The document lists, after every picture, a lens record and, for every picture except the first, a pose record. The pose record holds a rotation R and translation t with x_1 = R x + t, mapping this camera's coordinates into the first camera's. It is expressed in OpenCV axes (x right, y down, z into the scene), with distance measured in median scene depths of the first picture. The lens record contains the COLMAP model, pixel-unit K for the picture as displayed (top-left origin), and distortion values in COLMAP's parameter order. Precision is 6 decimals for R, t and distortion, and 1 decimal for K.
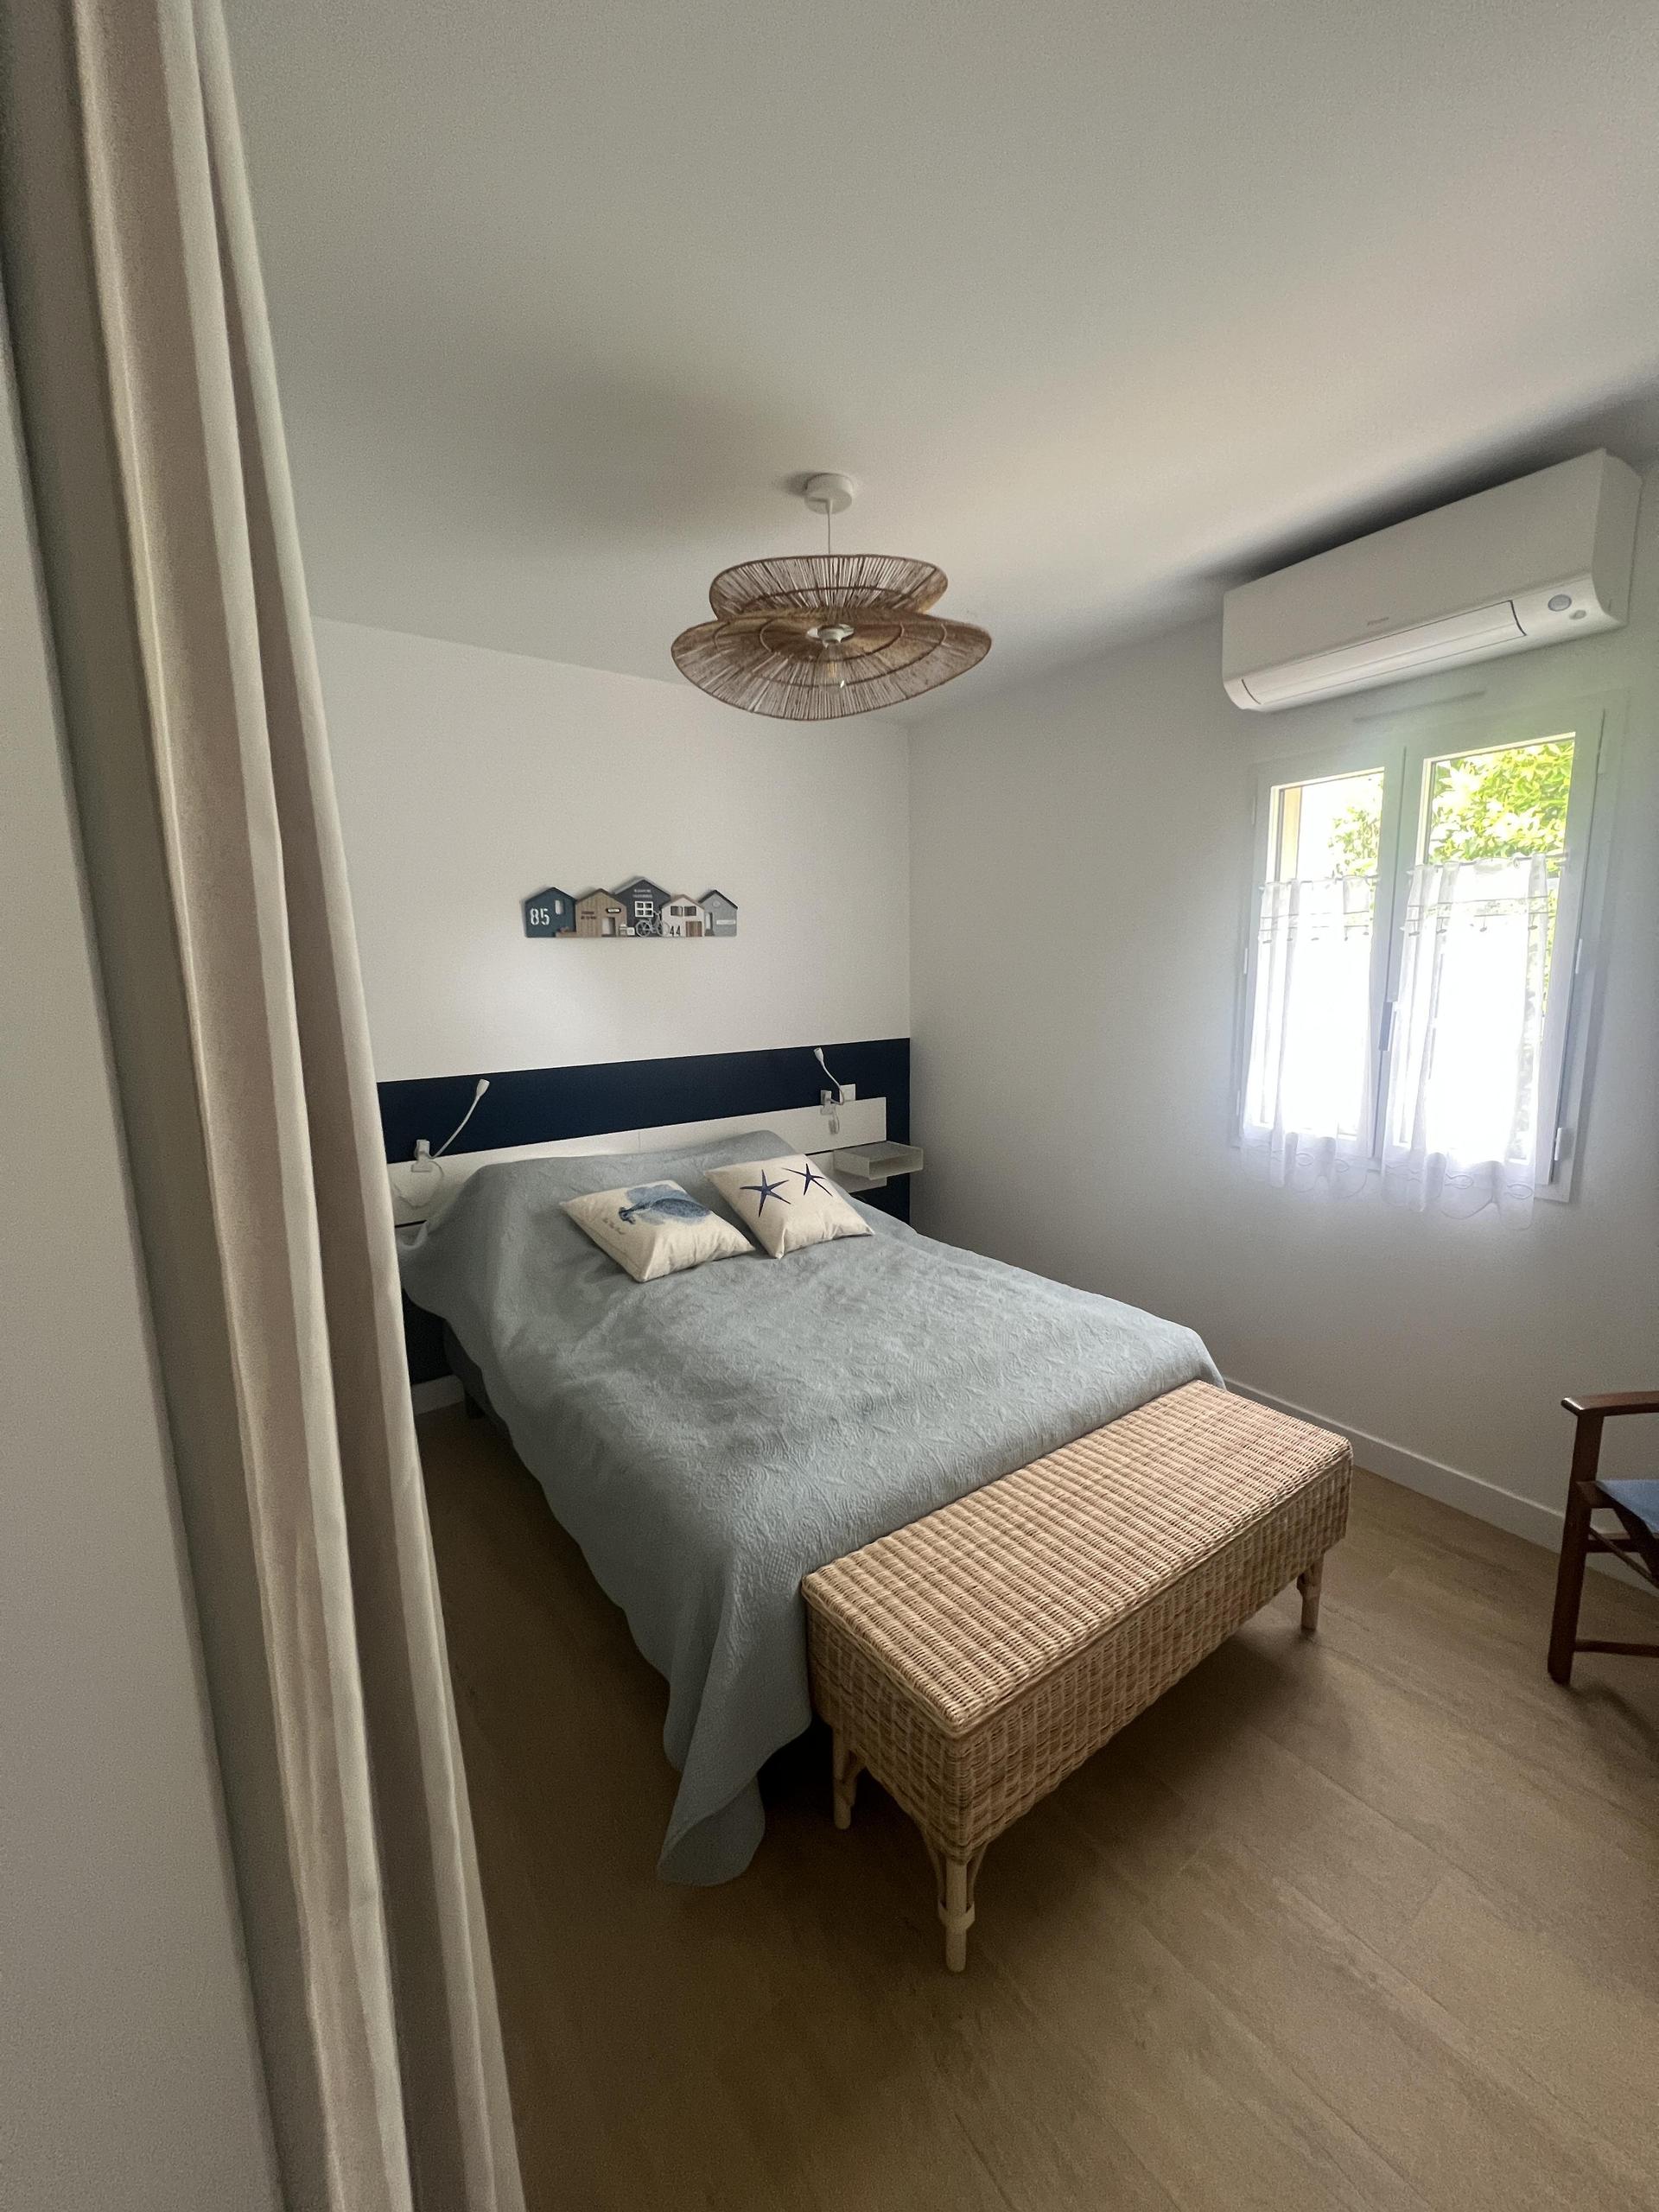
lens RADIAL K [[881.9, 0, 829.5], [0, 881.9, 1106.0], [0, 0, 1]] dist [-0.000418, 0.000015]
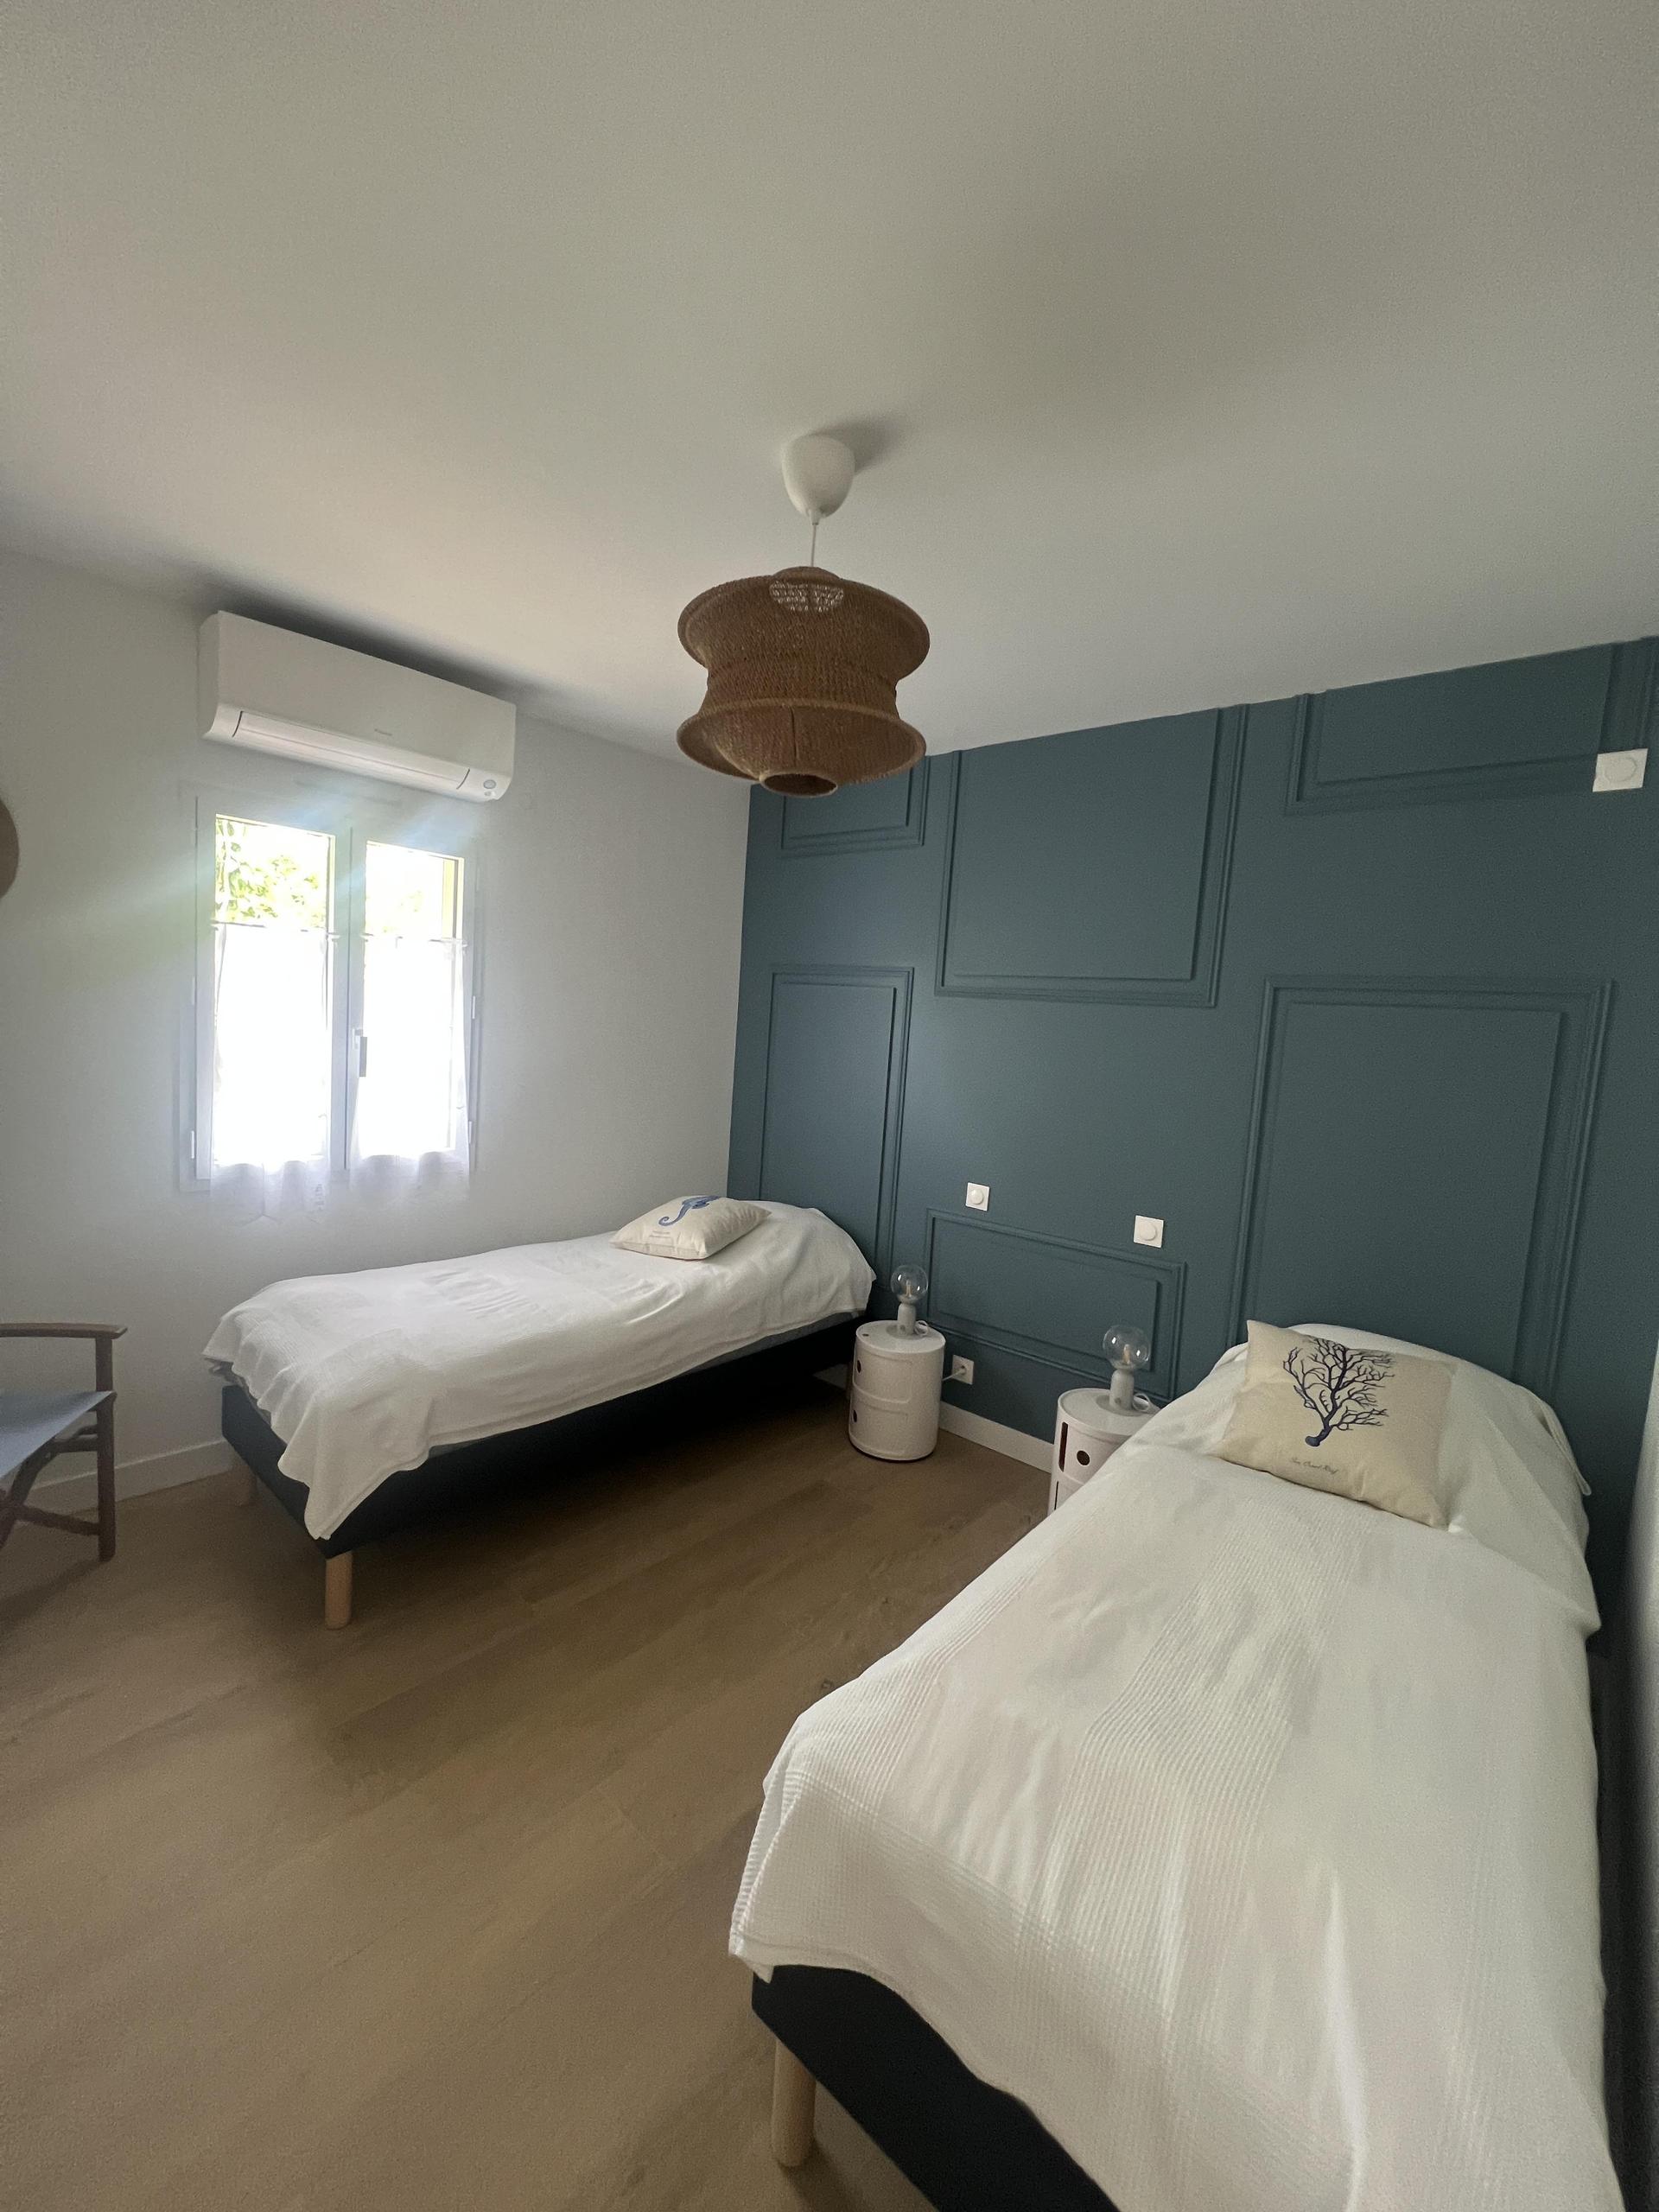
lens RADIAL K [[881.9, 0, 829.5], [0, 881.9, 1106.0], [0, 0, 1]] dist [-0.000418, 0.000015]
pose [[-0.235038, -0.090120, 0.967799, -0.726579], [0.092340, 0.989119, 0.114531, -0.109426], [-0.967590, 0.116286, -0.224159, 0.692463]]
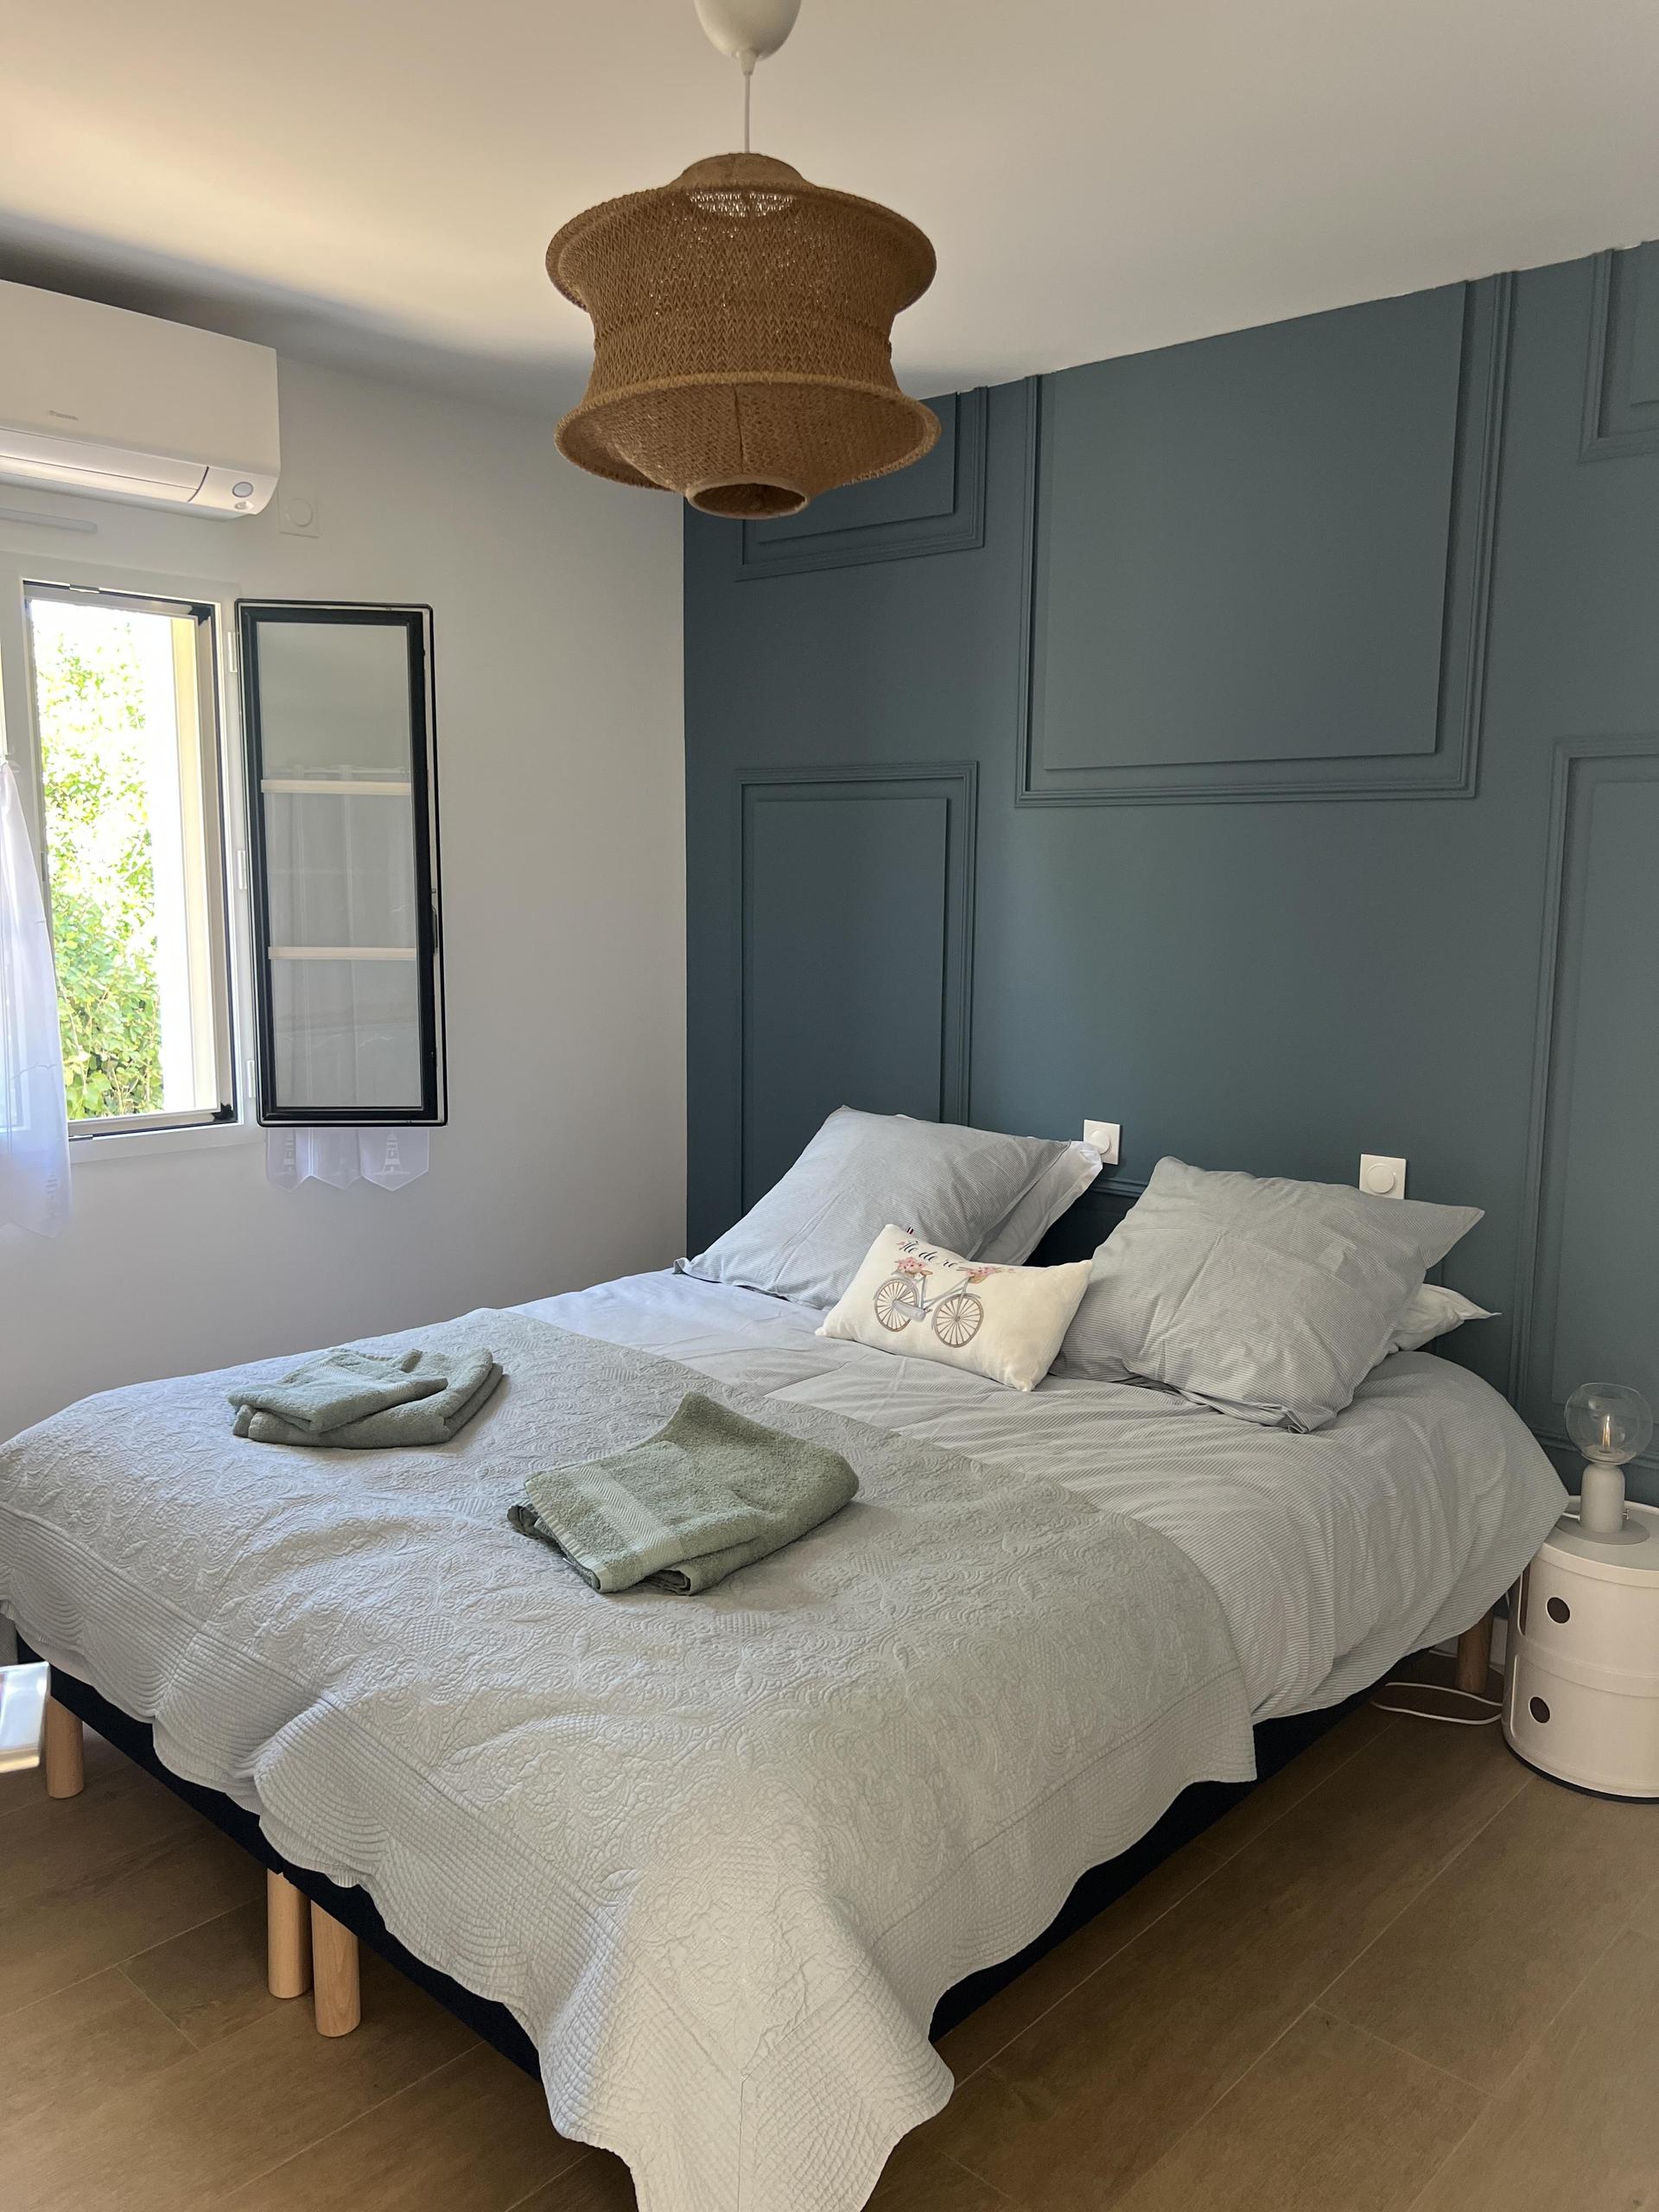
lens RADIAL K [[1734.9, 0, 829.5], [0, 1734.9, 1106.0], [0, 0, 1]] dist [0.166789, -0.209501]
pose [[-0.202585, -0.124764, 0.971284, -0.992812], [0.151771, 0.975866, 0.157008, -0.117652], [-0.967432, 0.179221, -0.178760, 0.709756]]
